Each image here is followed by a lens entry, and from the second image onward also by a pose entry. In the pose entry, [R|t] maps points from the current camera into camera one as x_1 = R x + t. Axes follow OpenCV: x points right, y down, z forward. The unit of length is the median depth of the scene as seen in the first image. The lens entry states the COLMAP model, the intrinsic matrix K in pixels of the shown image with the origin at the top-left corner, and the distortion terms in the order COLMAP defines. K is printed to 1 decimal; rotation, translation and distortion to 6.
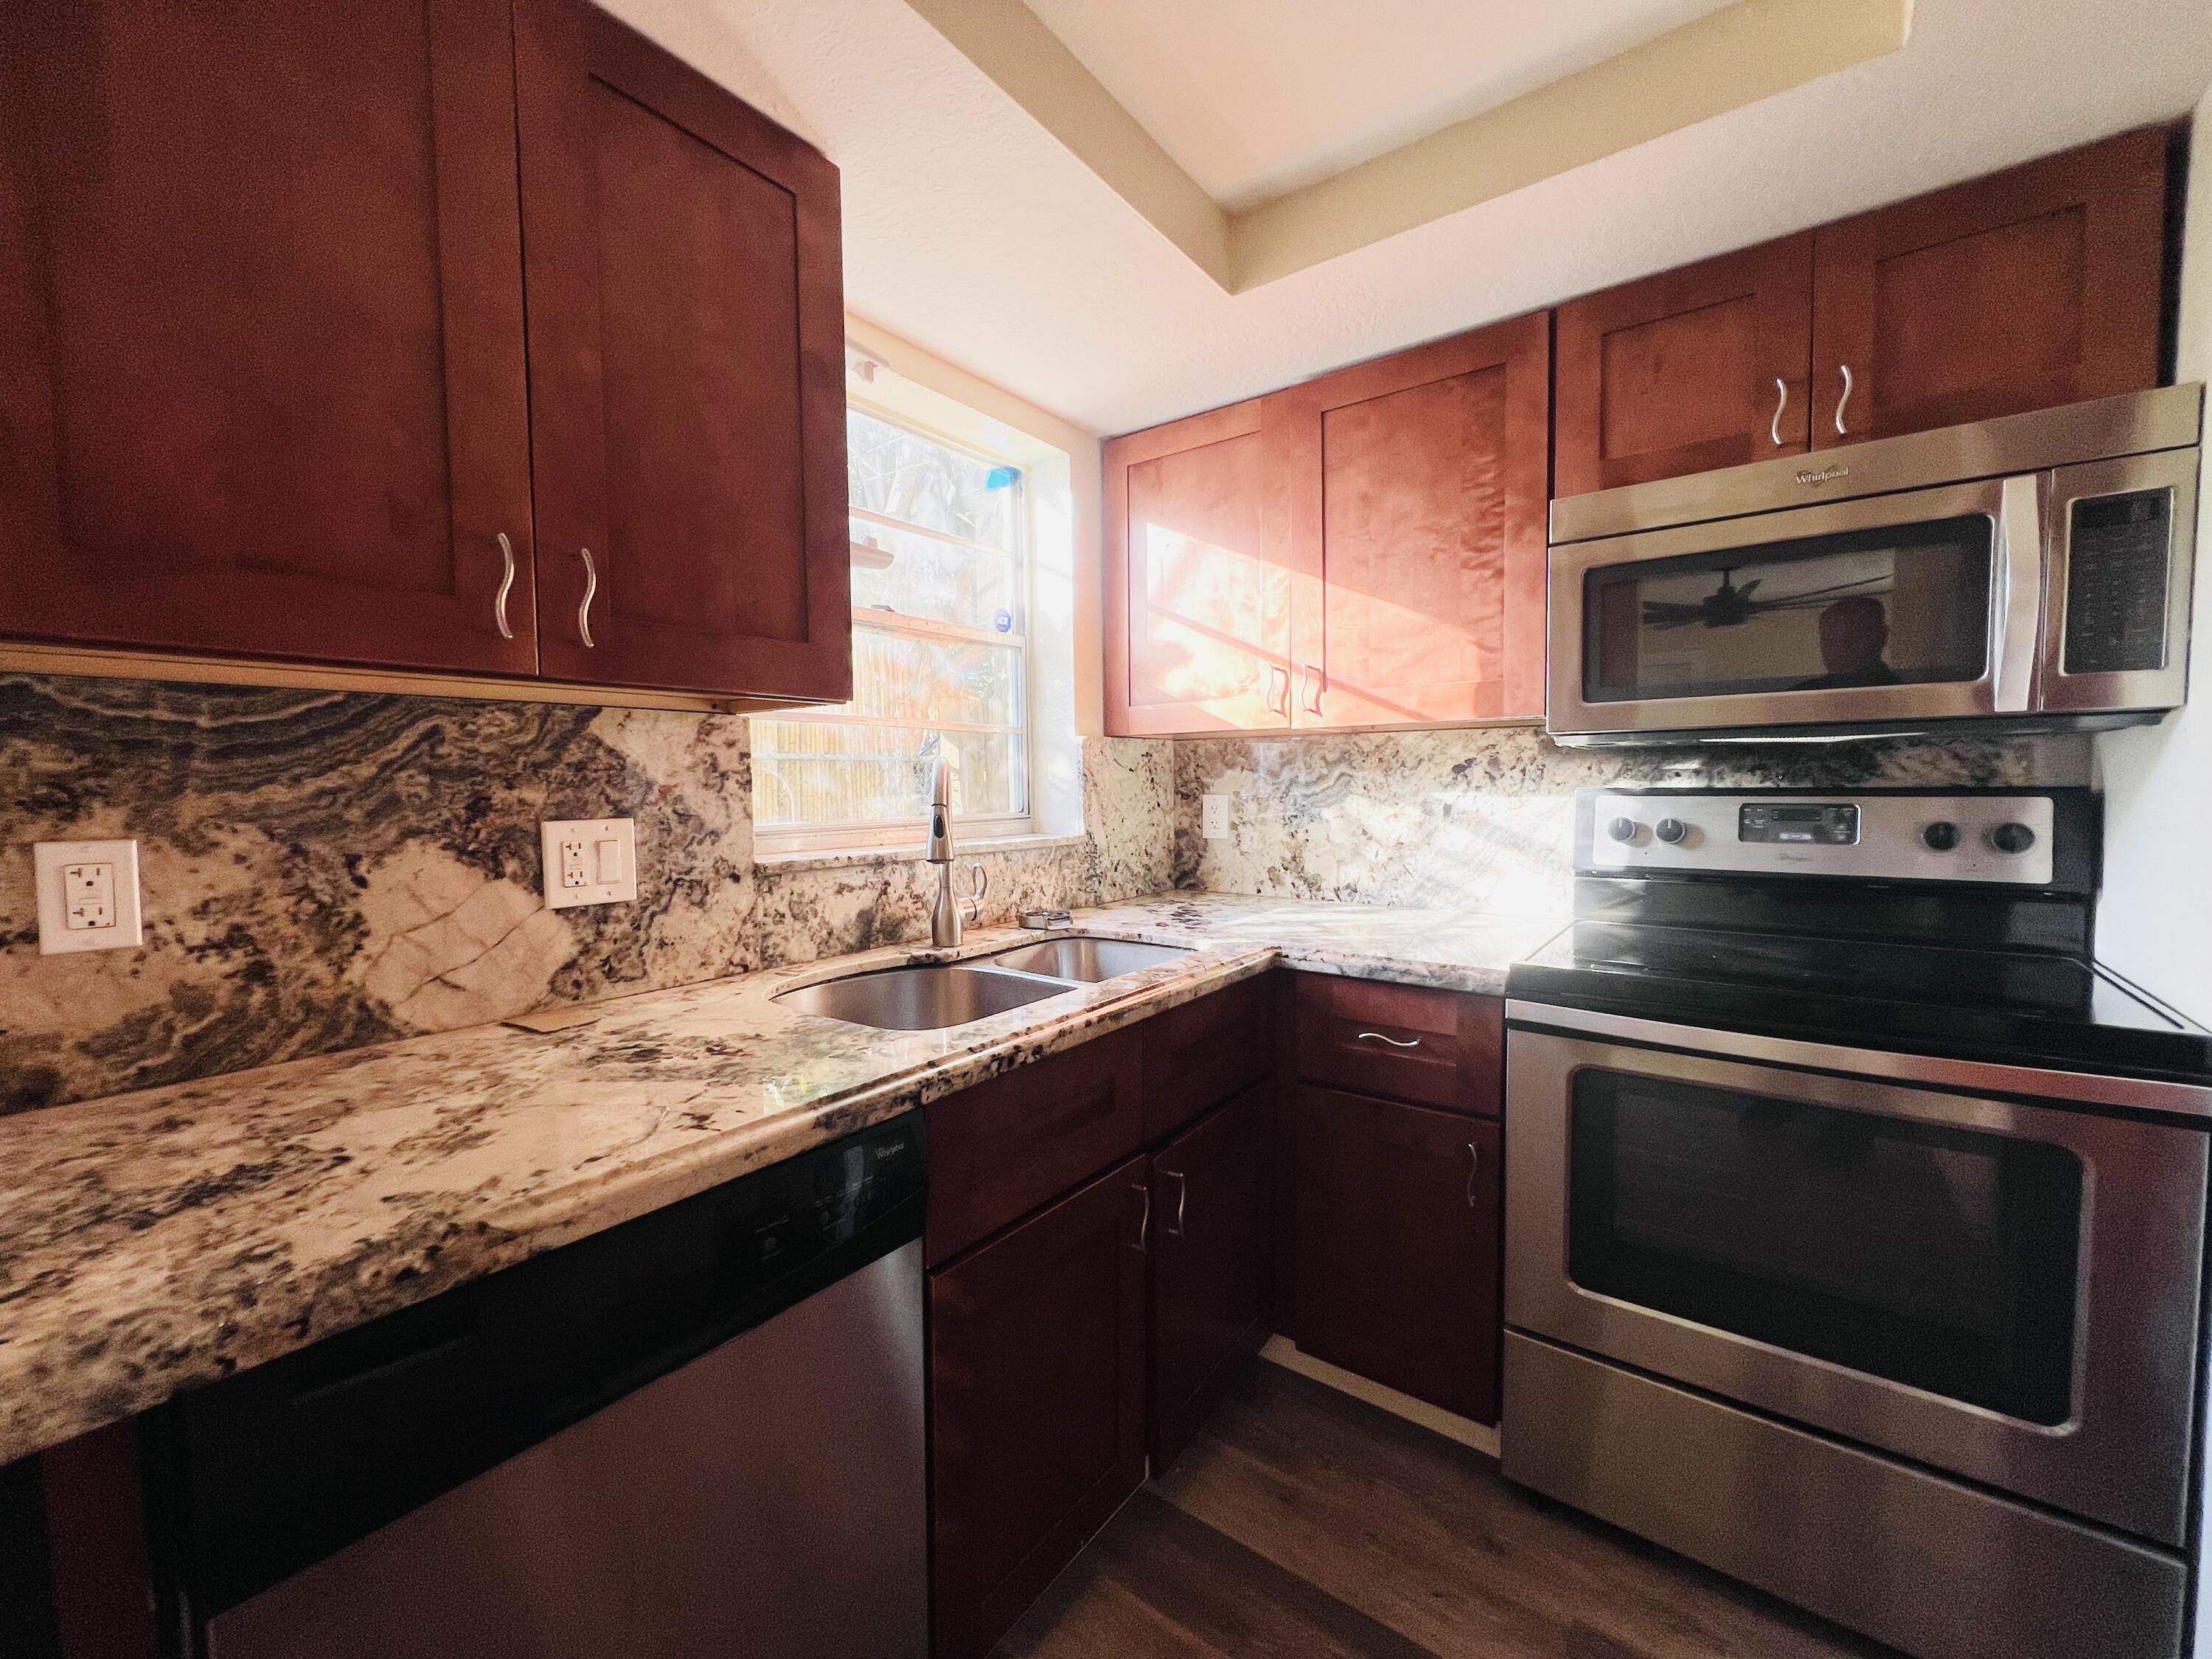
lens RADIAL K [[884.7, 0, 1109.2], [0, 884.7, 832.9], [0, 0, 1]] dist [-0.001635, 0.000660]
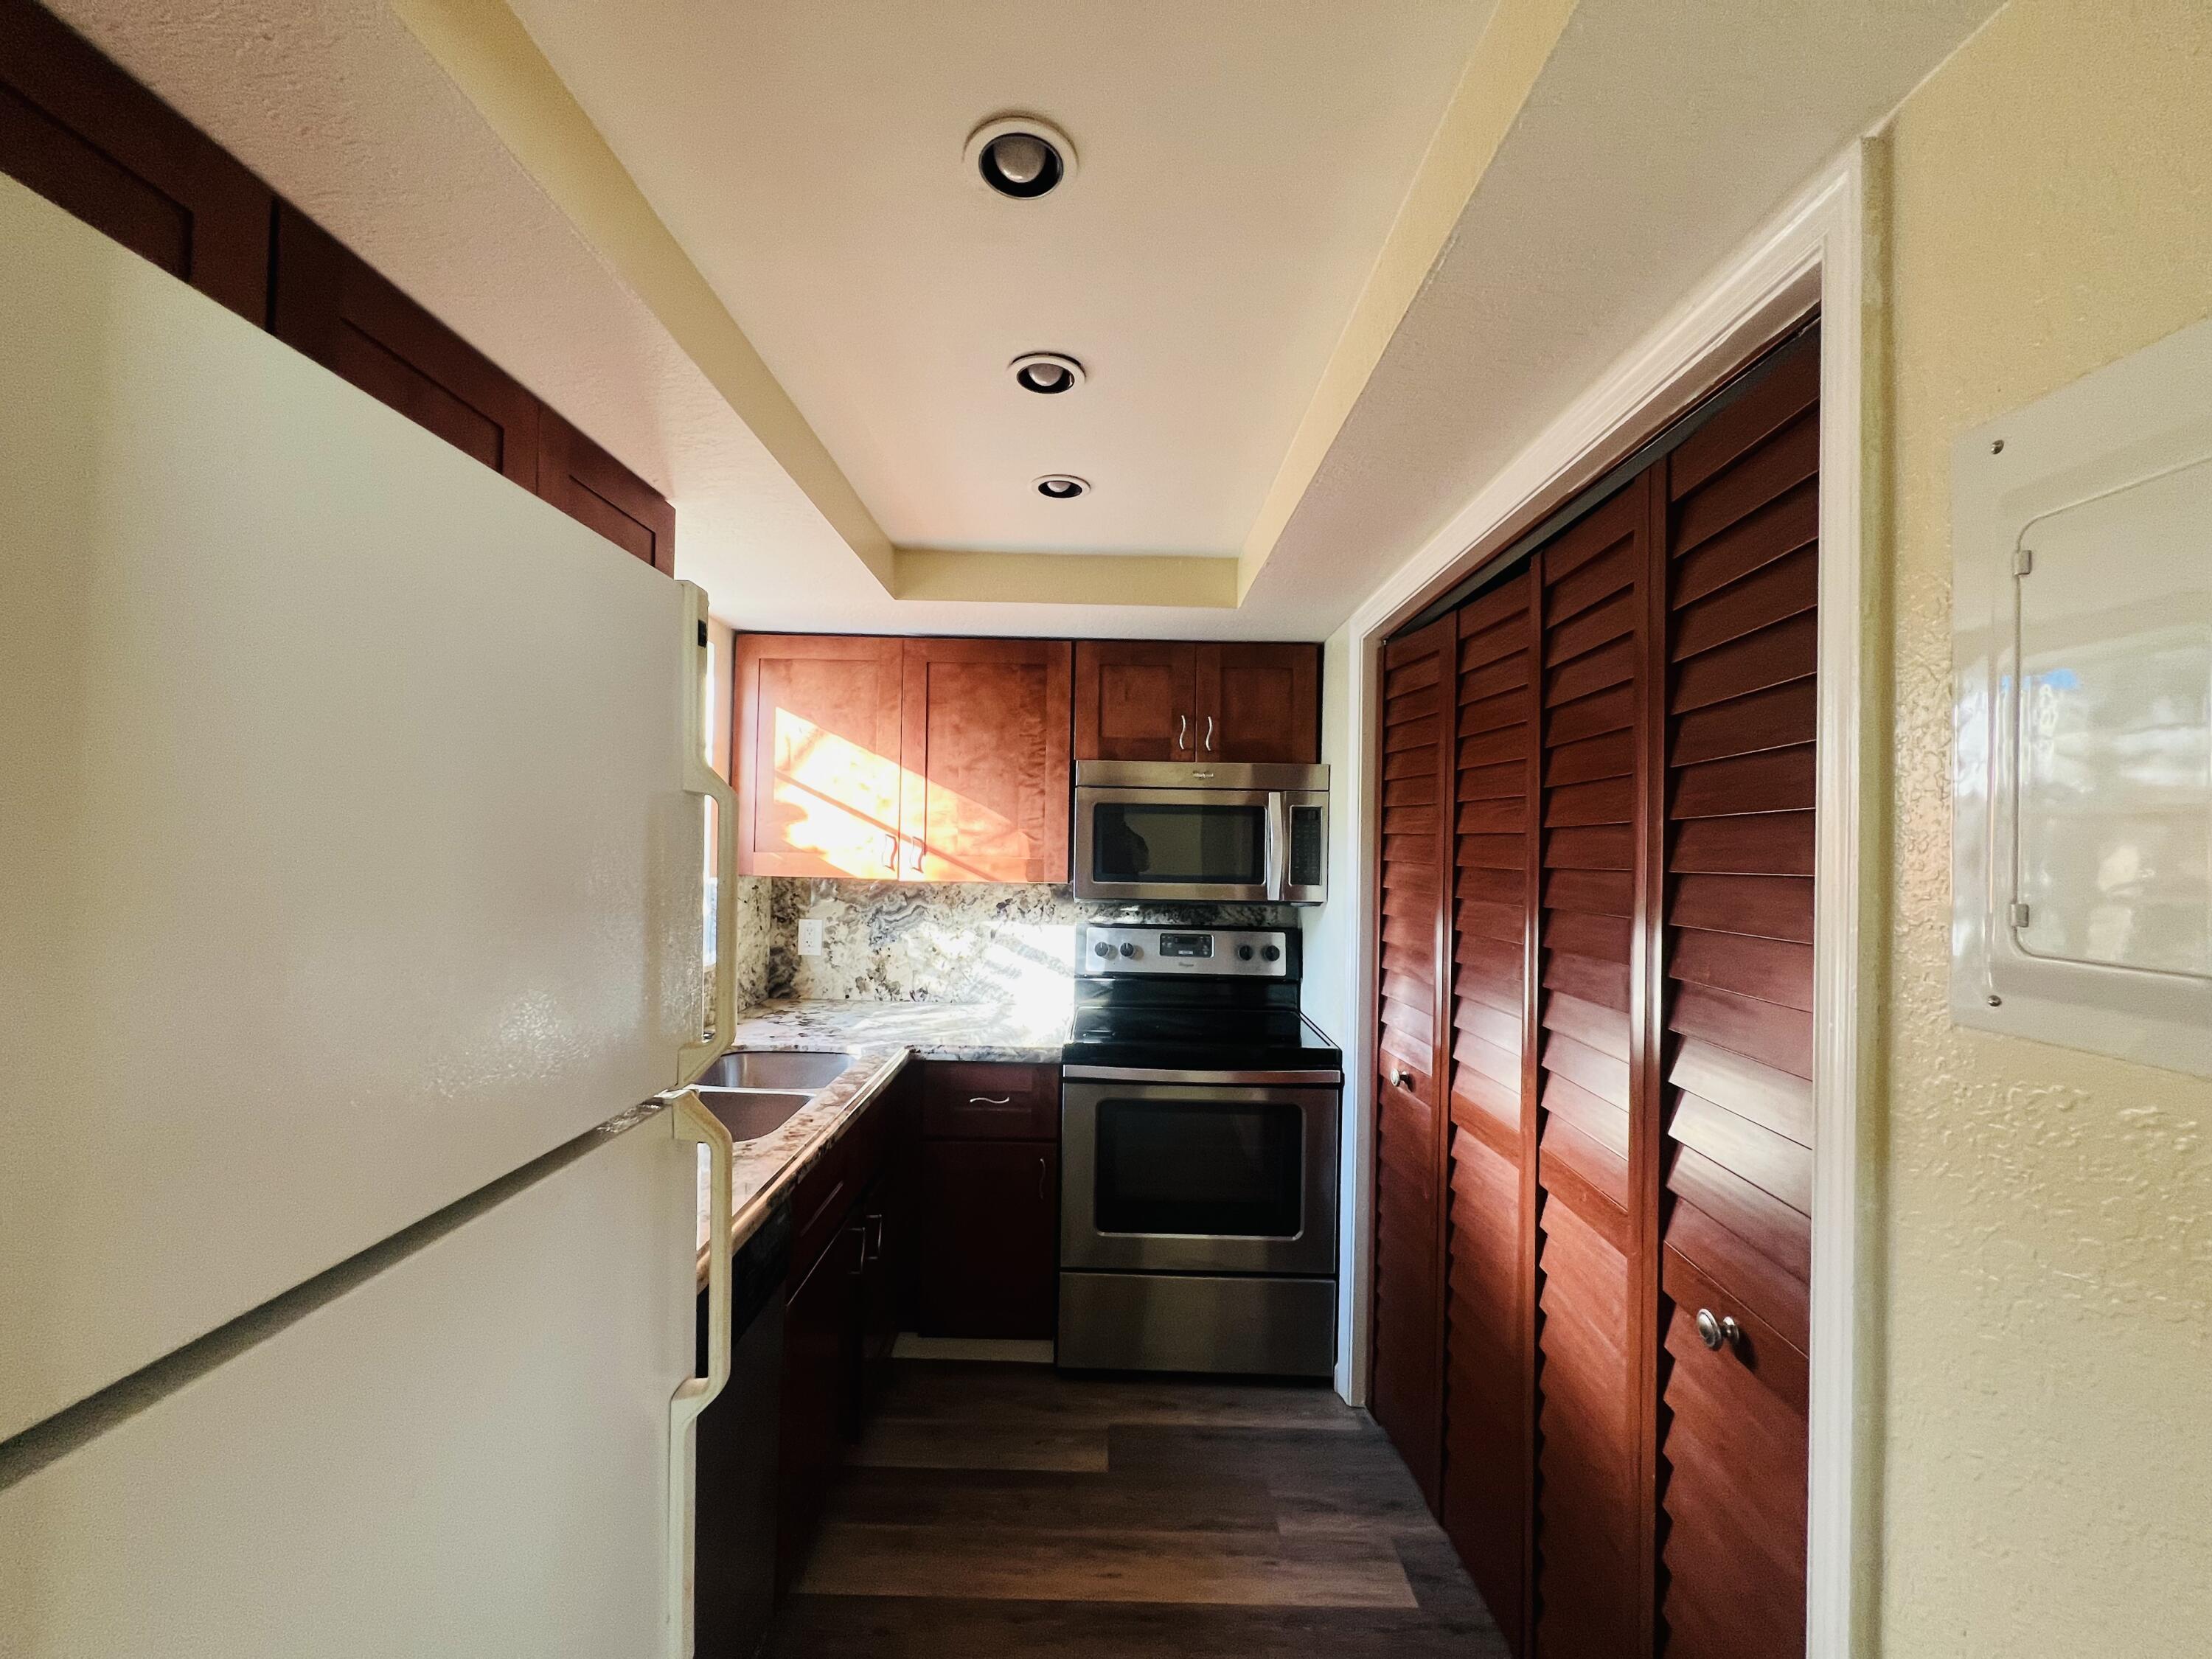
lens RADIAL K [[884.7, 0, 1102.5], [0, 884.7, 833.1], [0, 0, 1]] dist [-0.001635, 0.000660]
pose [[0.804258, 0.036097, 0.593182, -0.437552], [0.004368, 0.997768, -0.066640, -0.121074], [-0.594264, 0.056187, 0.802305, -0.356560]]
